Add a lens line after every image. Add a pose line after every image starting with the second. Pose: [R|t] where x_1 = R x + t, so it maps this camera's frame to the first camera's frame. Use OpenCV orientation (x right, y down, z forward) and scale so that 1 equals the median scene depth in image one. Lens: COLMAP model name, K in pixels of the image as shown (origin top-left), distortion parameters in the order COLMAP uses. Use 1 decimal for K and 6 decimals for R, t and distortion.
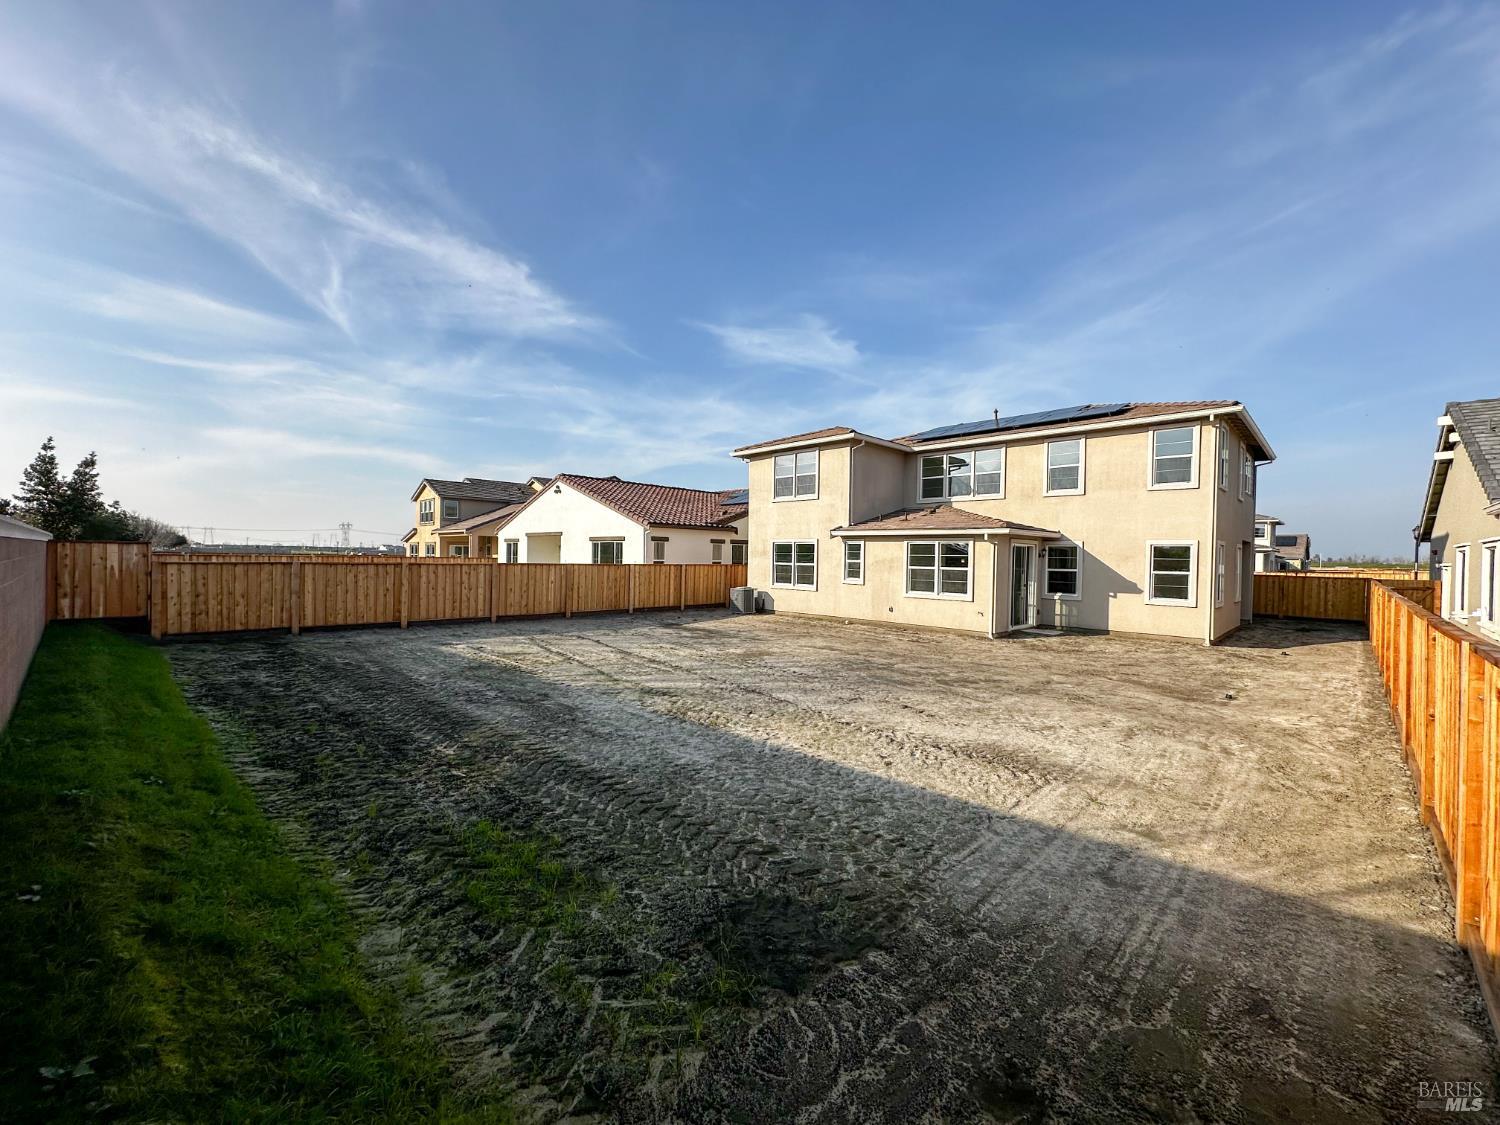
lens RADIAL K [[595.1, 0, 744.9], [0, 595.1, 547.9], [0, 0, 1]] dist [-0.005065, 0.001461]
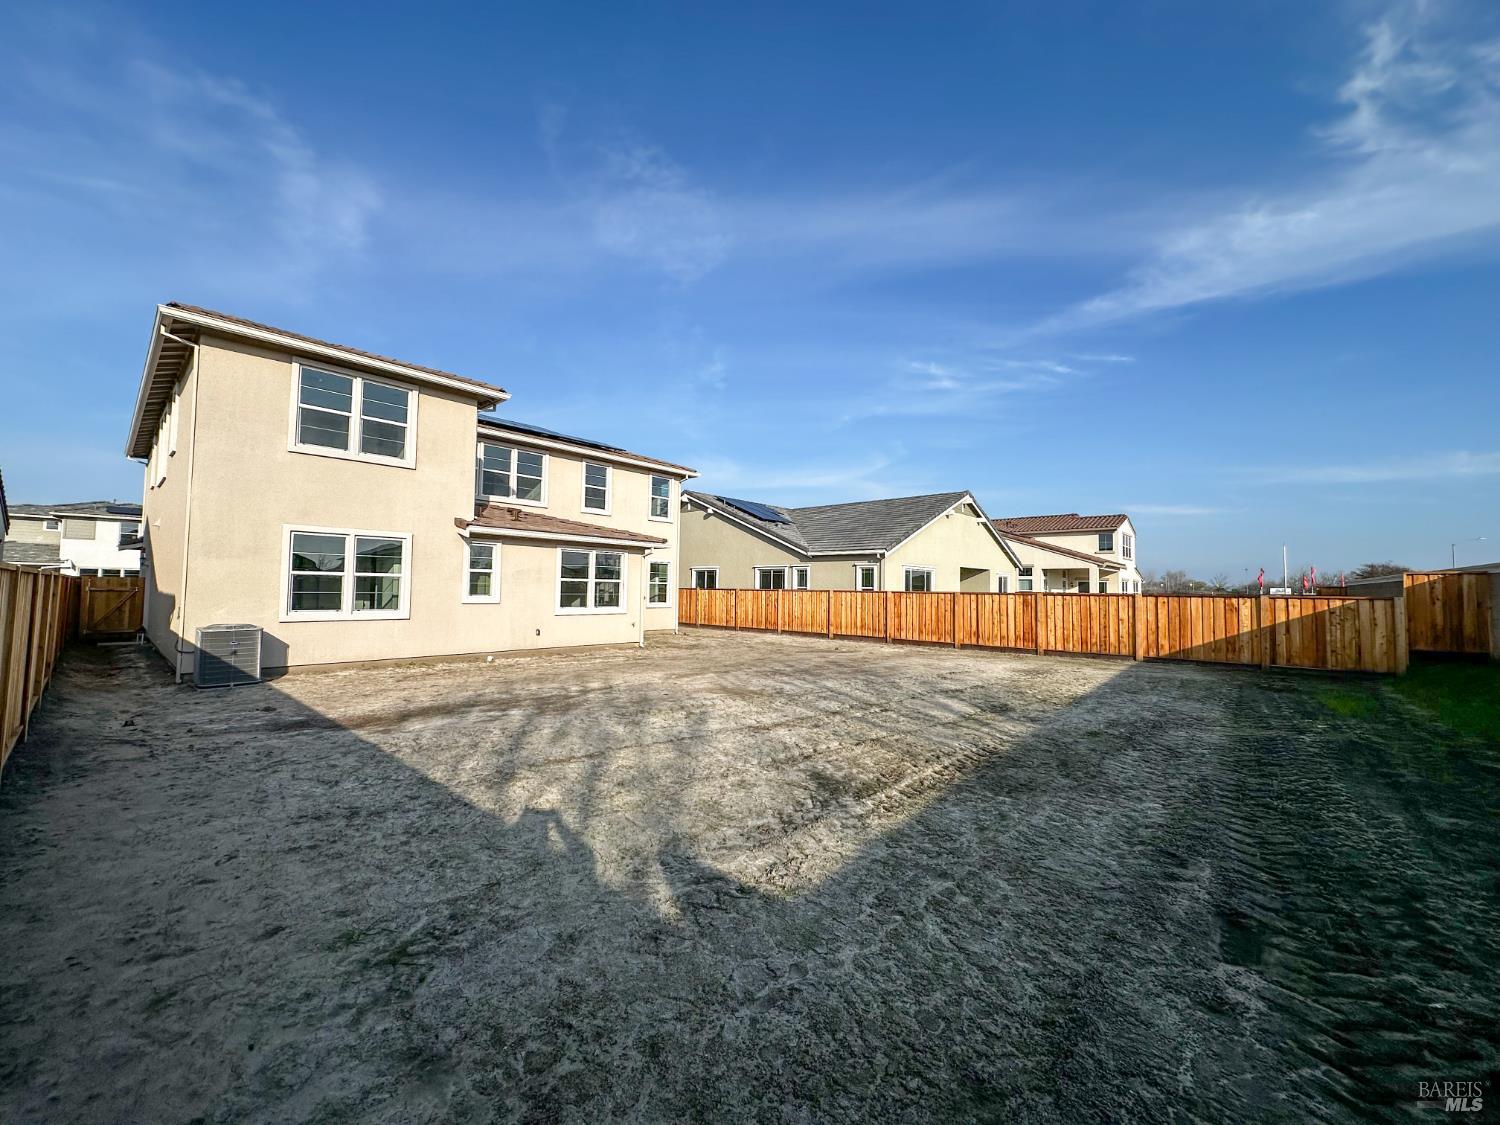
lens RADIAL K [[595.1, 0, 748.1], [0, 595.1, 554.4], [0, 0, 1]] dist [-0.005065, 0.001461]
pose [[-0.043512, 0.035499, 0.998422, -0.515253], [-0.037230, 0.998617, -0.037129, 0.016297], [-0.998359, -0.038786, -0.042131, 0.683989]]
